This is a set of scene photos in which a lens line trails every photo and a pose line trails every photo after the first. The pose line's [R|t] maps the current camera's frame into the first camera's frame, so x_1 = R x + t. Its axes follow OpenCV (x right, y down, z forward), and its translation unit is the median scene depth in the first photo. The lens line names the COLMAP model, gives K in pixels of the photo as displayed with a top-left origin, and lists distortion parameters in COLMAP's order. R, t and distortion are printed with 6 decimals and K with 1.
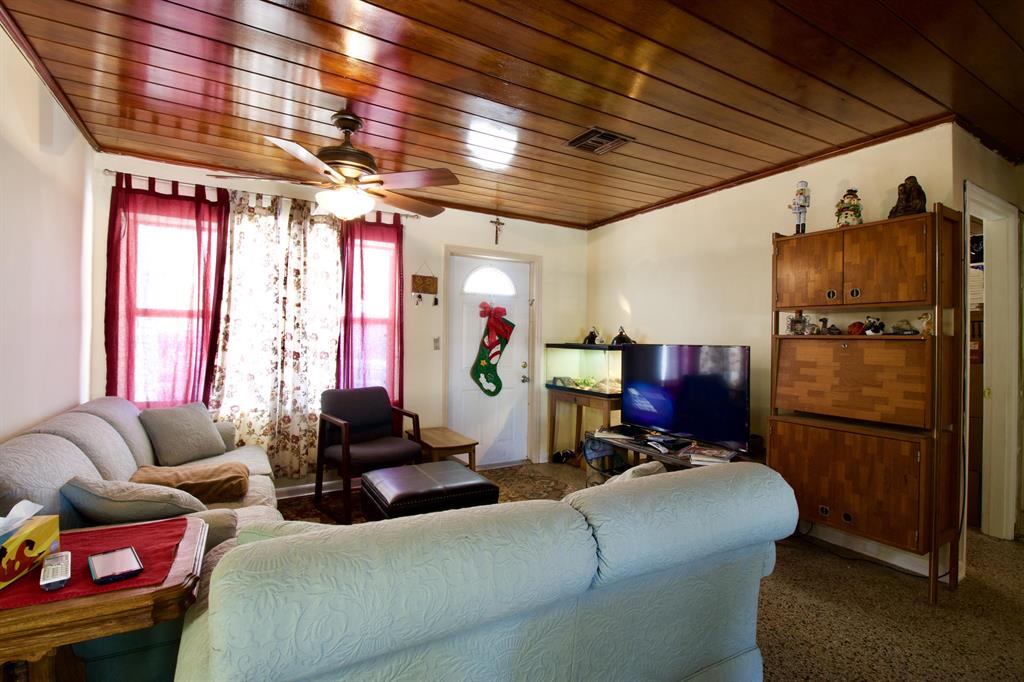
lens RADIAL K [[473.1, 0, 515.5], [0, 473.1, 334.9], [0, 0, 1]] dist [0.002593, -0.014817]
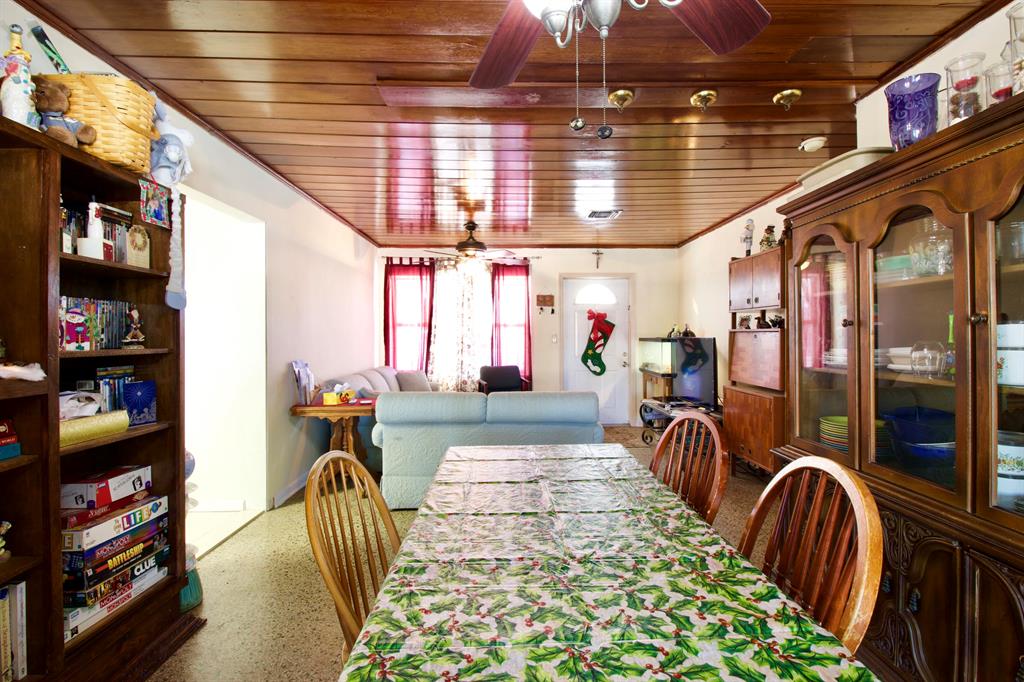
lens RADIAL K [[473.1, 0, 515.5], [0, 473.1, 334.9], [0, 0, 1]] dist [0.002593, -0.014817]
pose [[0.876271, -0.018518, -0.481462, 0.482779], [0.019787, 0.999801, -0.002442, 0.007289], [0.481412, -0.007387, 0.876463, -0.414617]]
